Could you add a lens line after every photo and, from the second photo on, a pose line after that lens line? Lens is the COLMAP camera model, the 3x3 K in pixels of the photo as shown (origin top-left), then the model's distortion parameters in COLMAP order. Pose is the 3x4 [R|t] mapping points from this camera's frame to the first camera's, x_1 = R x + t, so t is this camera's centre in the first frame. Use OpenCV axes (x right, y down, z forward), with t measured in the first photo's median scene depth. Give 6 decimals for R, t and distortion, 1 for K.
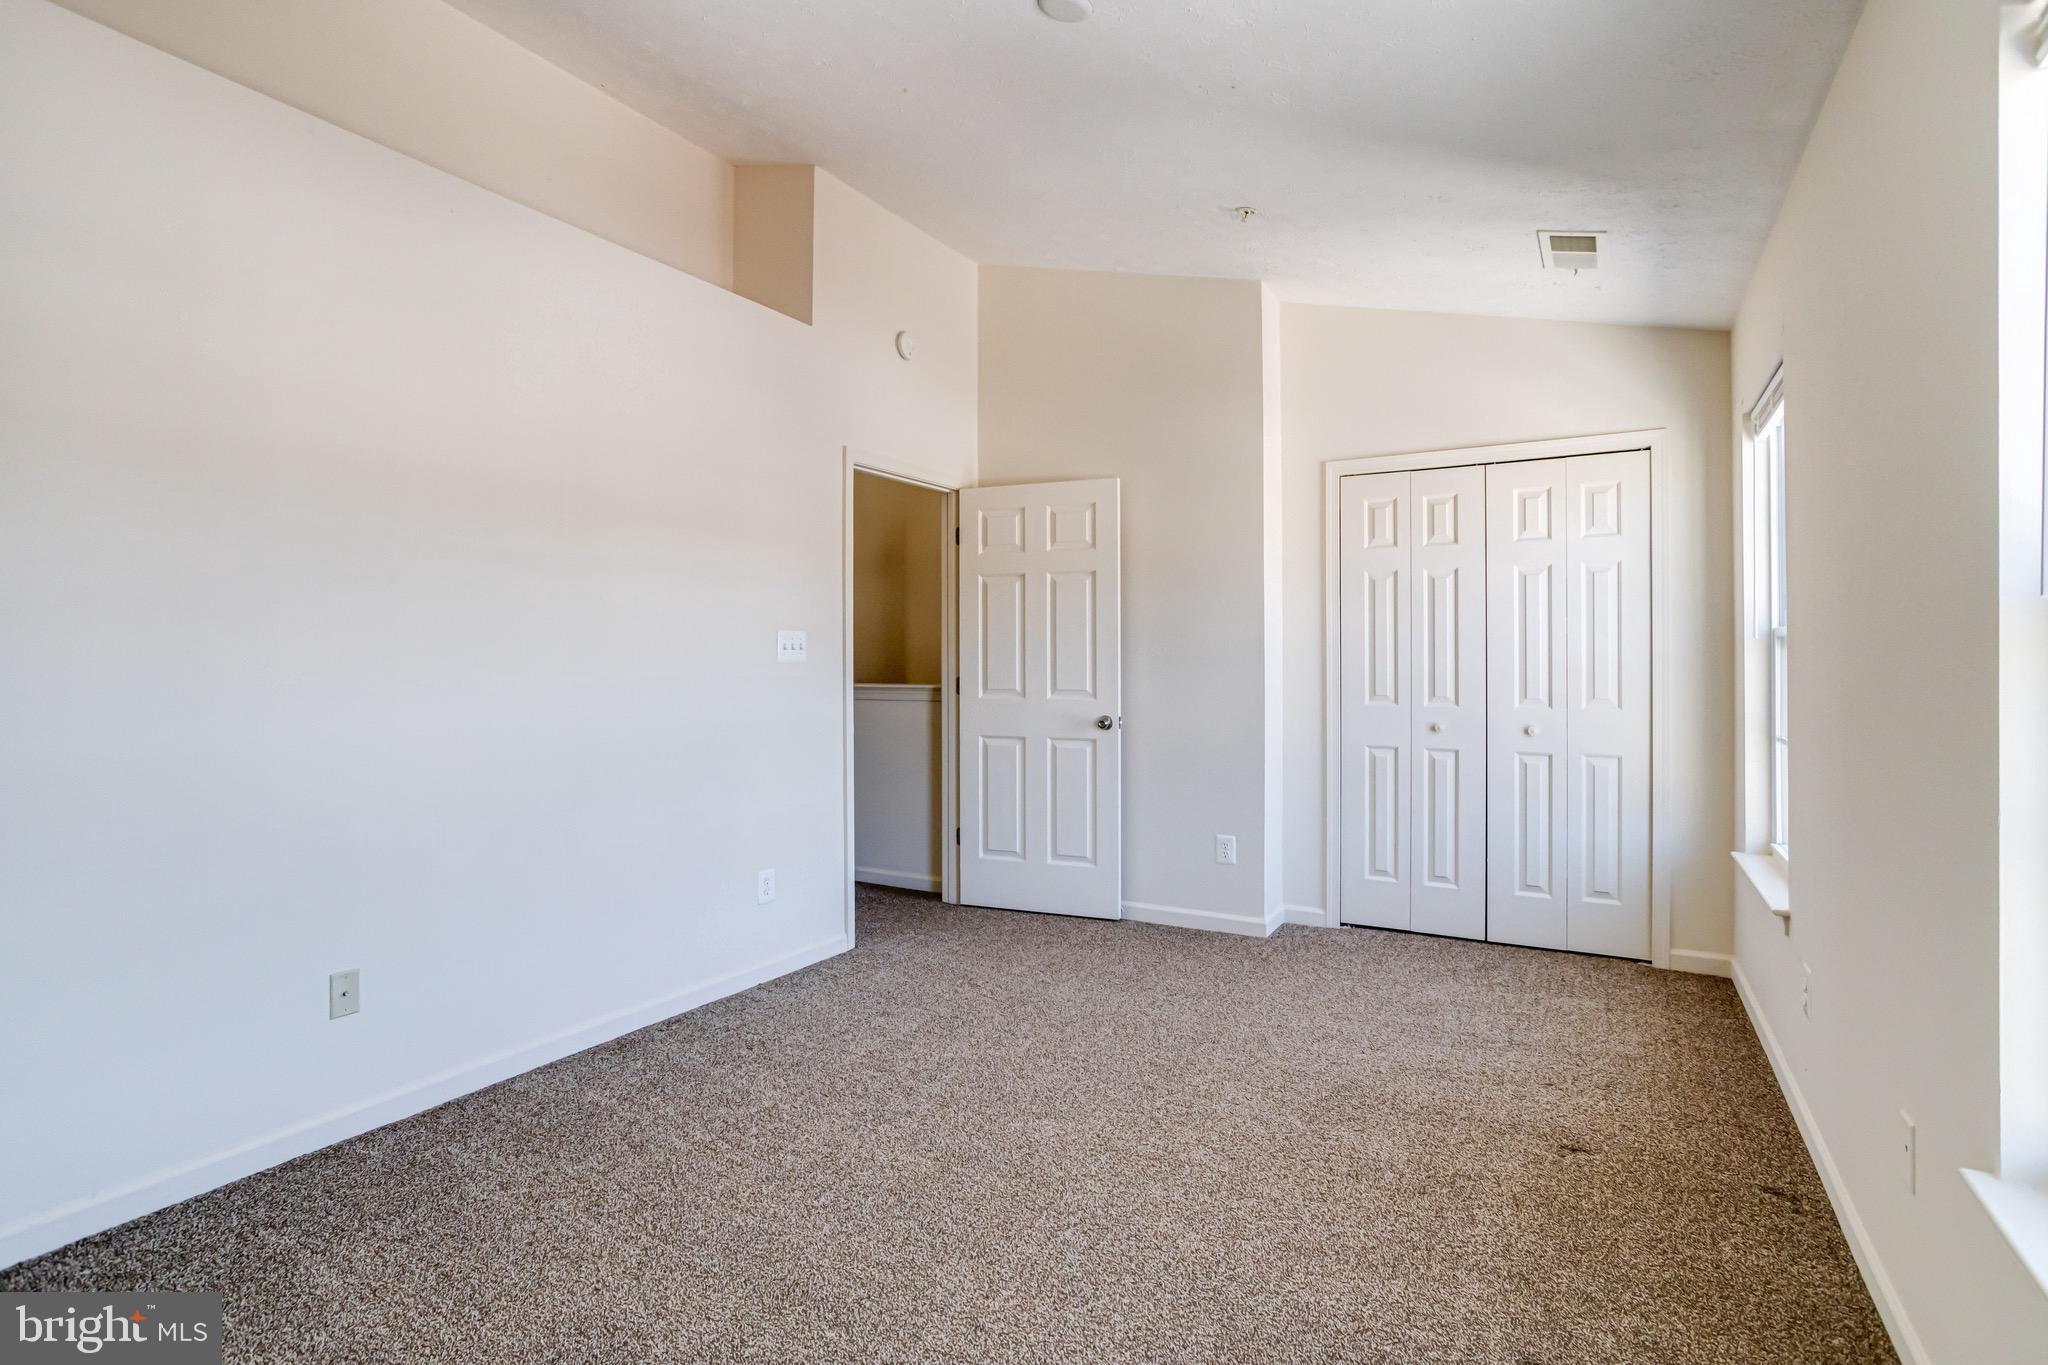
lens RADIAL K [[993.3, 0, 1024.0], [0, 993.3, 682.5], [0, 0, 1]] dist [-0.047812, 0.034921]
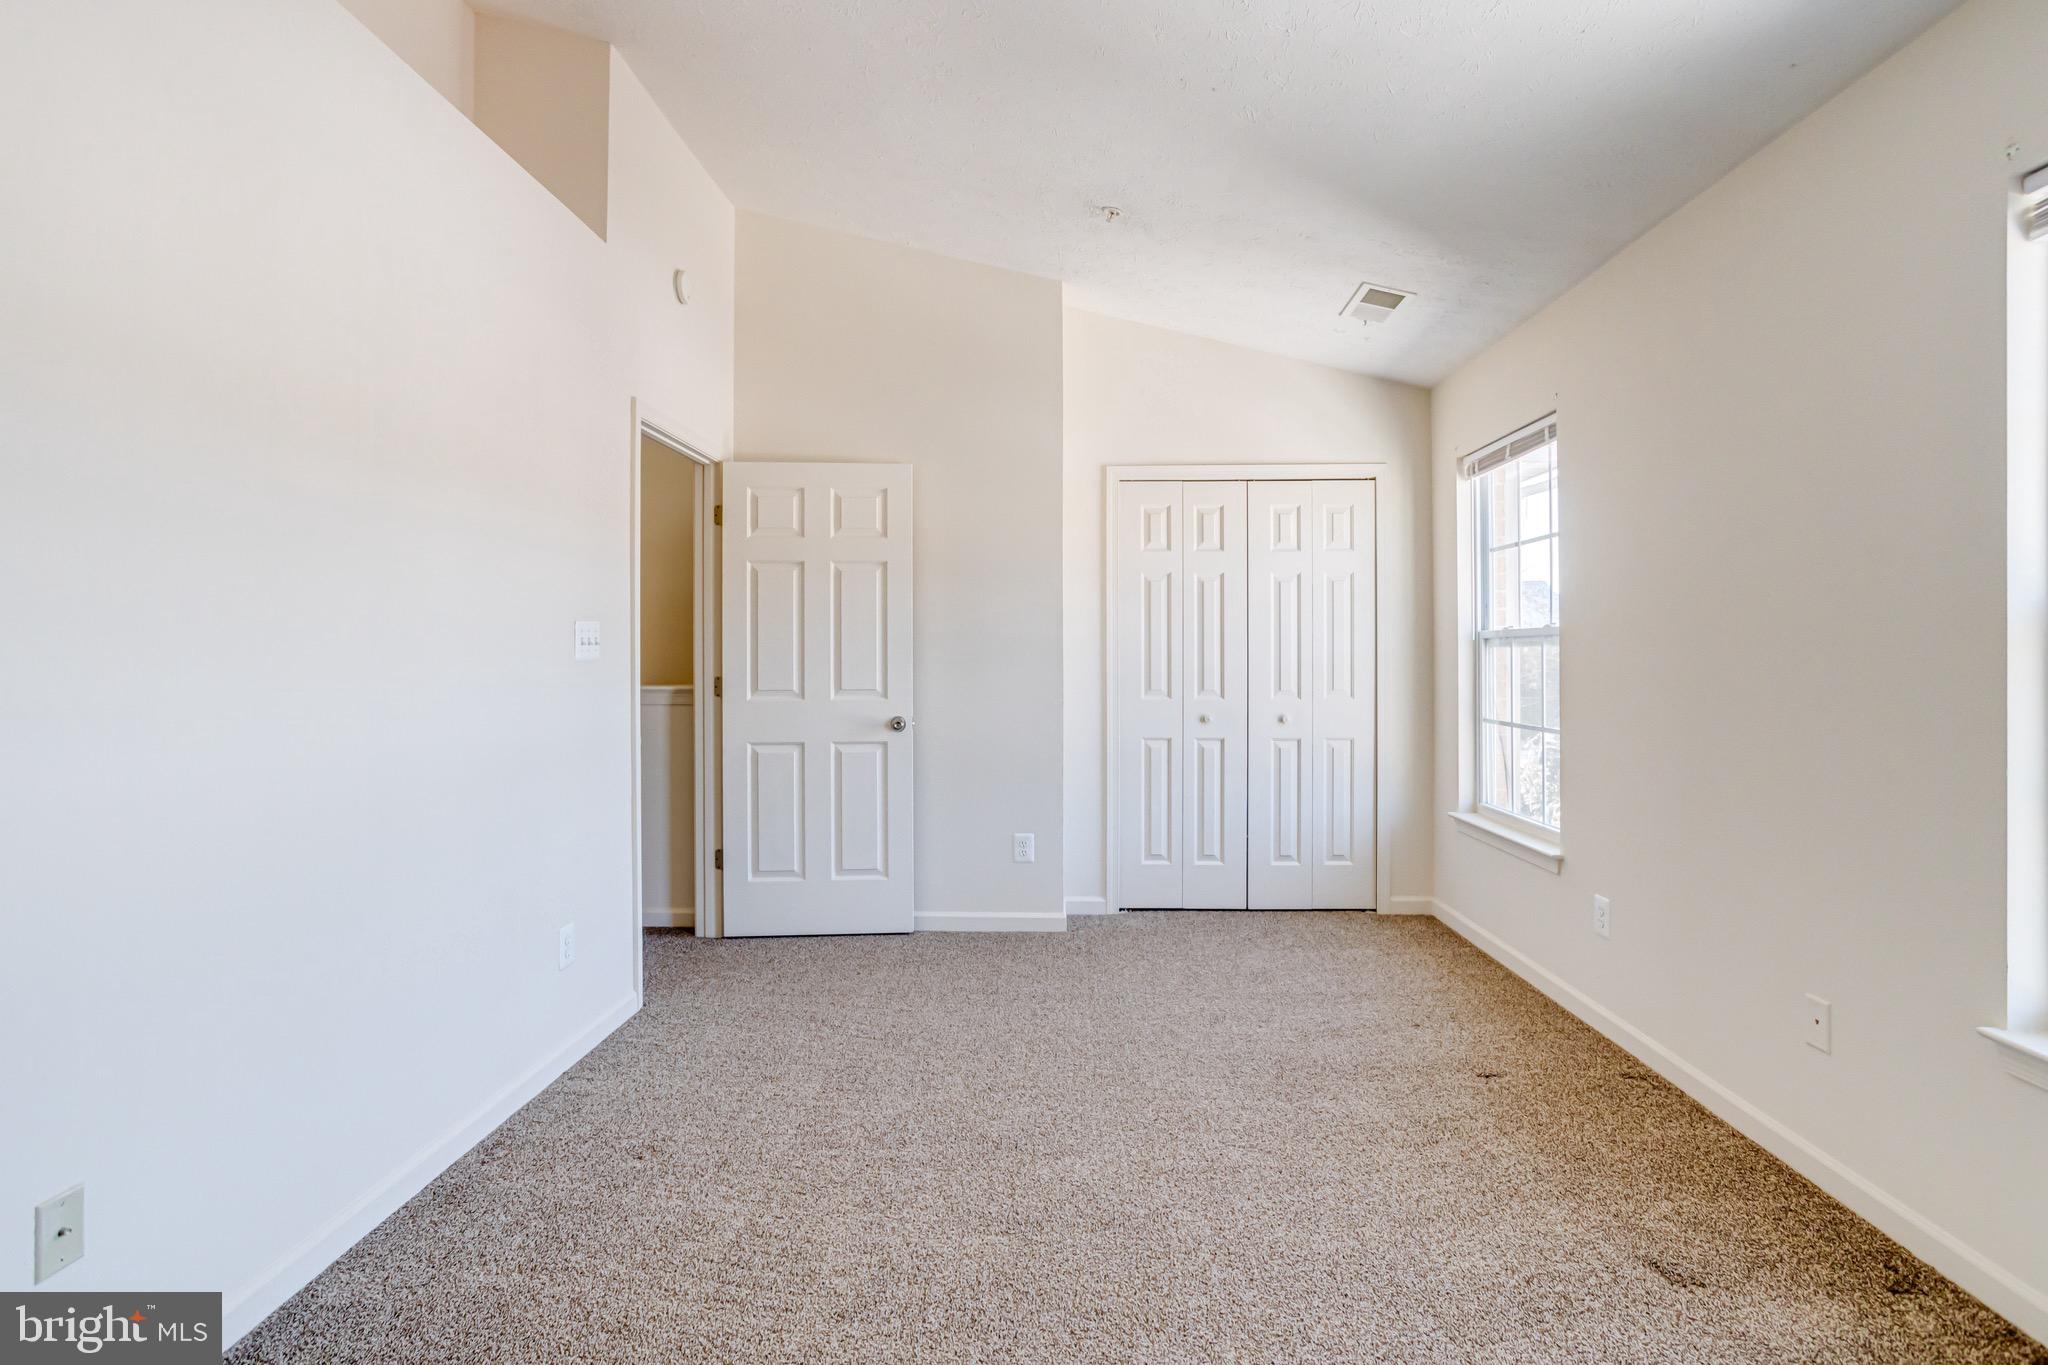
lens RADIAL K [[990.5, 0, 1025.8], [0, 990.5, 674.9], [0, 0, 1]] dist [-0.050777, 0.035516]
pose [[0.885036, -0.009424, 0.465427, -0.266048], [0.010940, 0.999940, -0.000555, -0.004340], [-0.465394, 0.005583, 0.885086, 0.126368]]
